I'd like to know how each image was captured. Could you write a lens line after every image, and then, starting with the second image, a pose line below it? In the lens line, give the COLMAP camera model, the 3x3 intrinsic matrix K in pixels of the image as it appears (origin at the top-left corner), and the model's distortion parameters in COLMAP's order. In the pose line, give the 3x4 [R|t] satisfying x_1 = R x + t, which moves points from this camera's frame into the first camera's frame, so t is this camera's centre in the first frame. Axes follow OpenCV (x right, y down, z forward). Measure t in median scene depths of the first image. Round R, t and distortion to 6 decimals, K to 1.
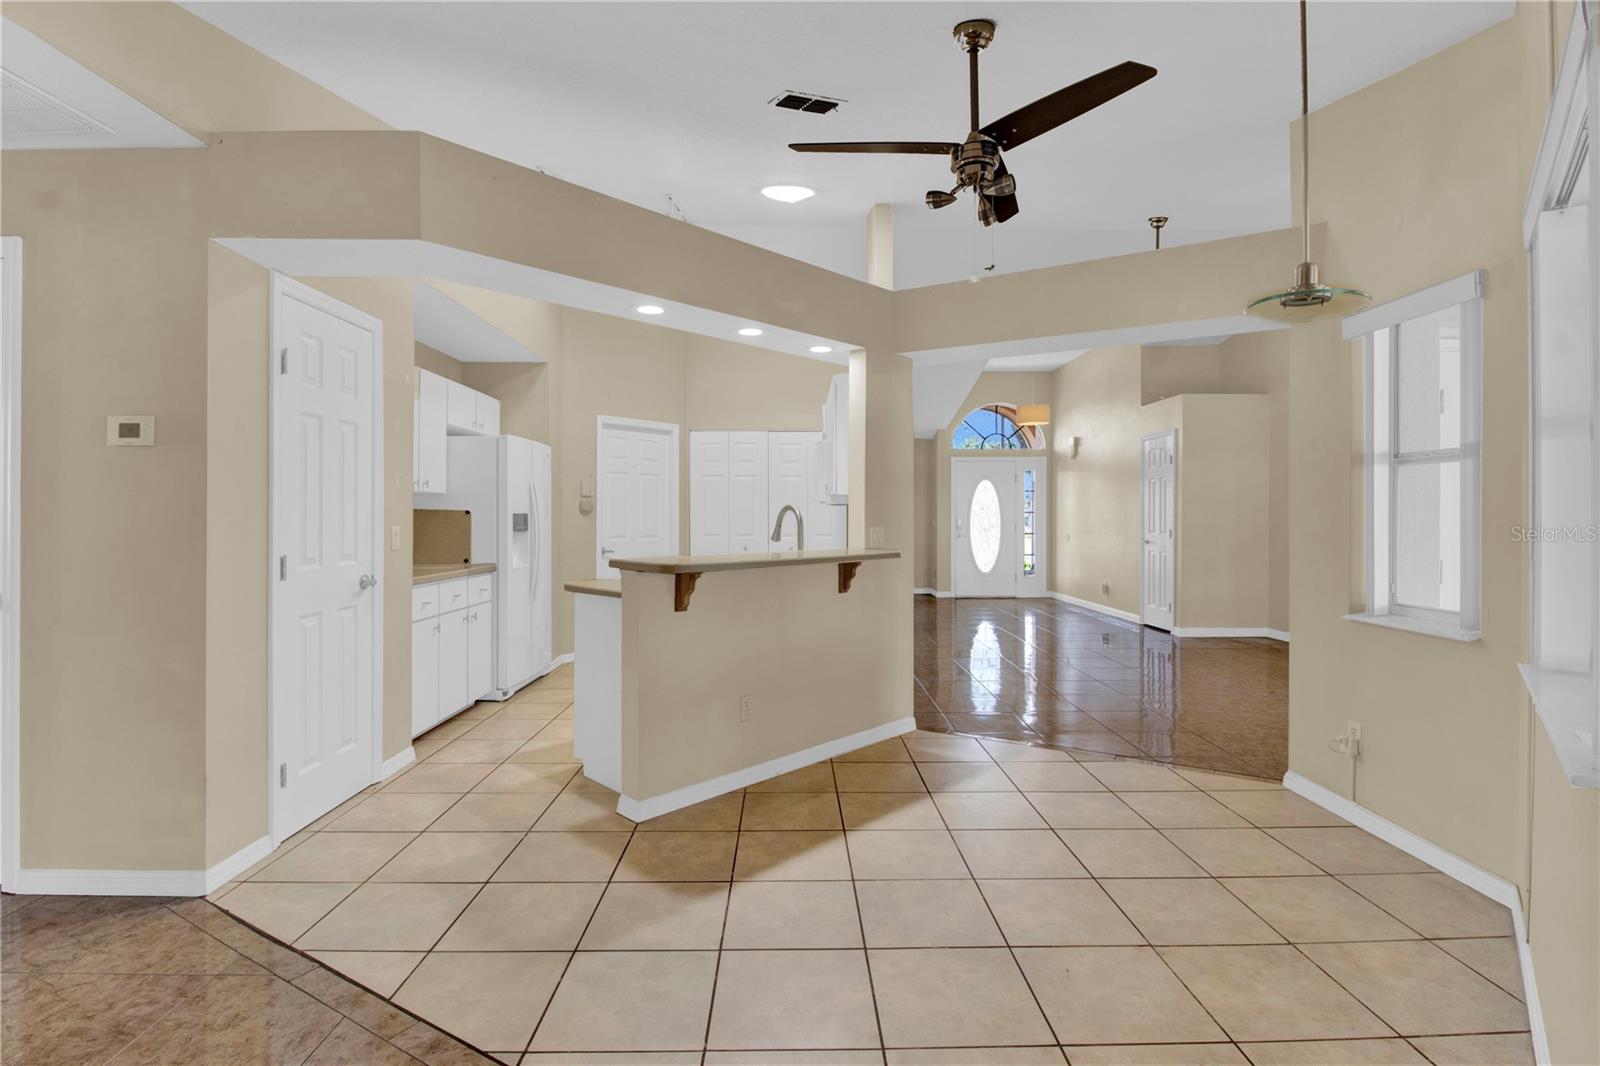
lens RADIAL K [[765.7, 0, 786.4], [0, 765.7, 513.6], [0, 0, 1]] dist [-0.002991, -0.002733]
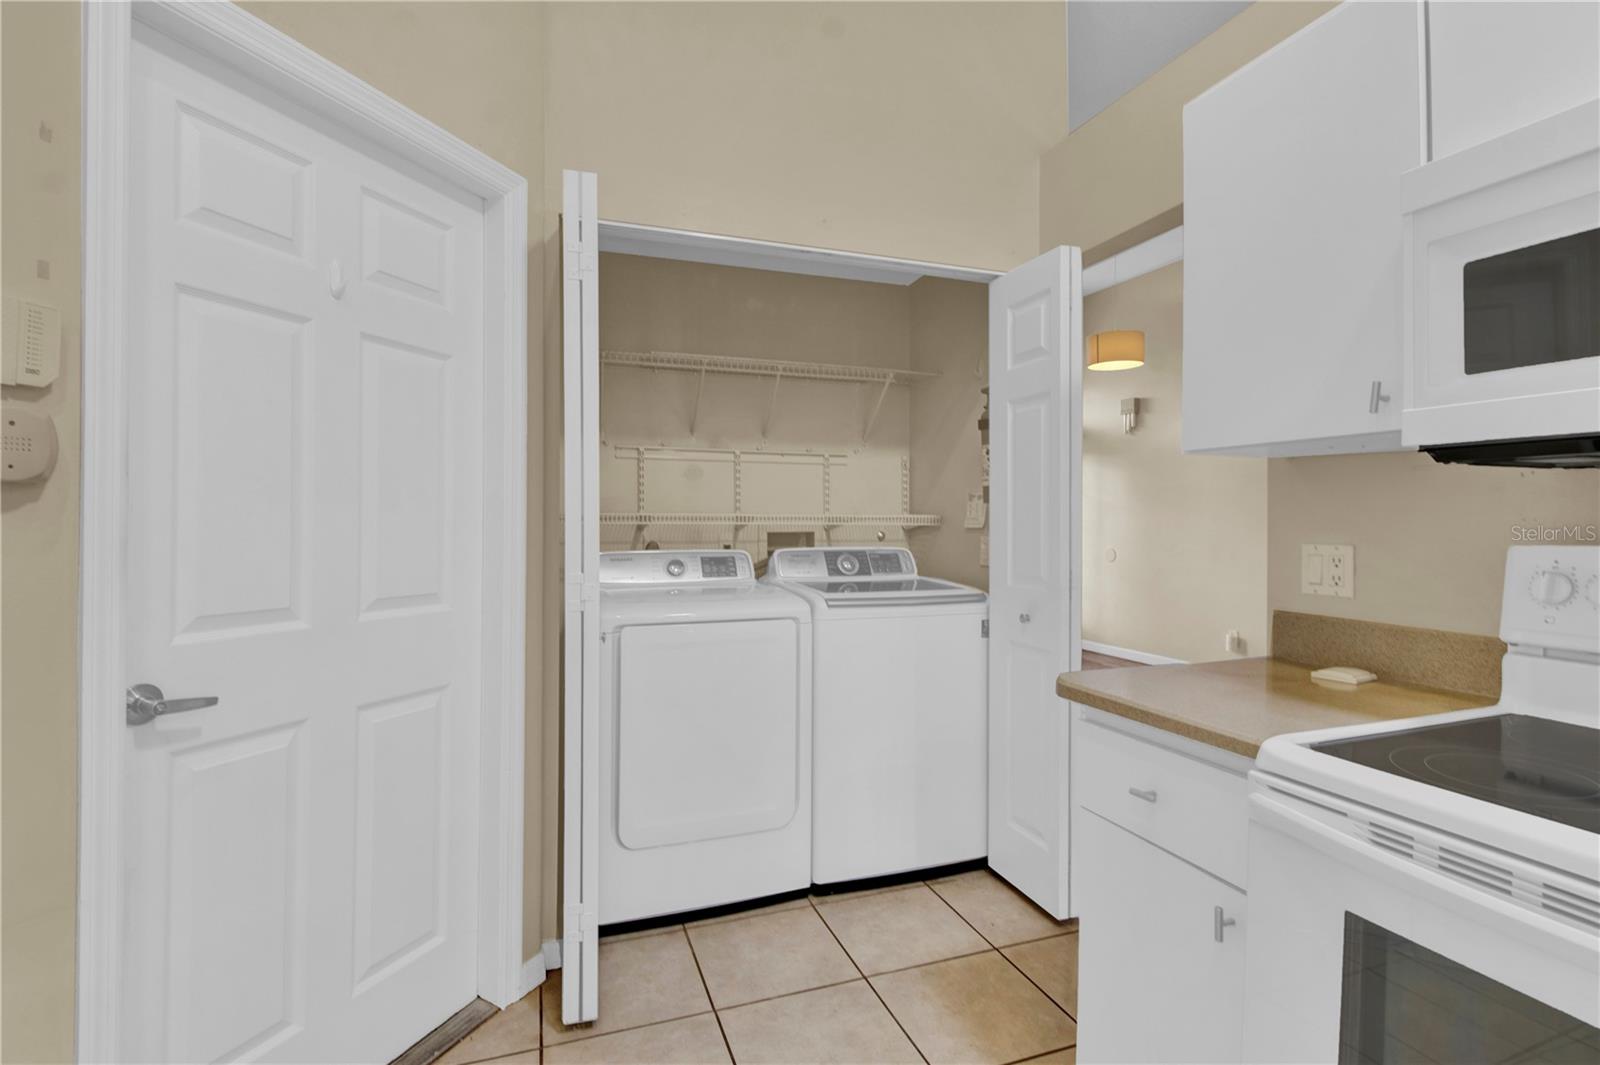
lens RADIAL K [[765.7, 0, 789.3], [0, 765.7, 523.4], [0, 0, 1]] dist [-0.002991, -0.002733]
pose [[0.946000, 0.002336, 0.324157, -0.229820], [-0.004357, 0.999975, 0.005508, 0.005852], [-0.324136, -0.006623, 0.945987, 1.175180]]
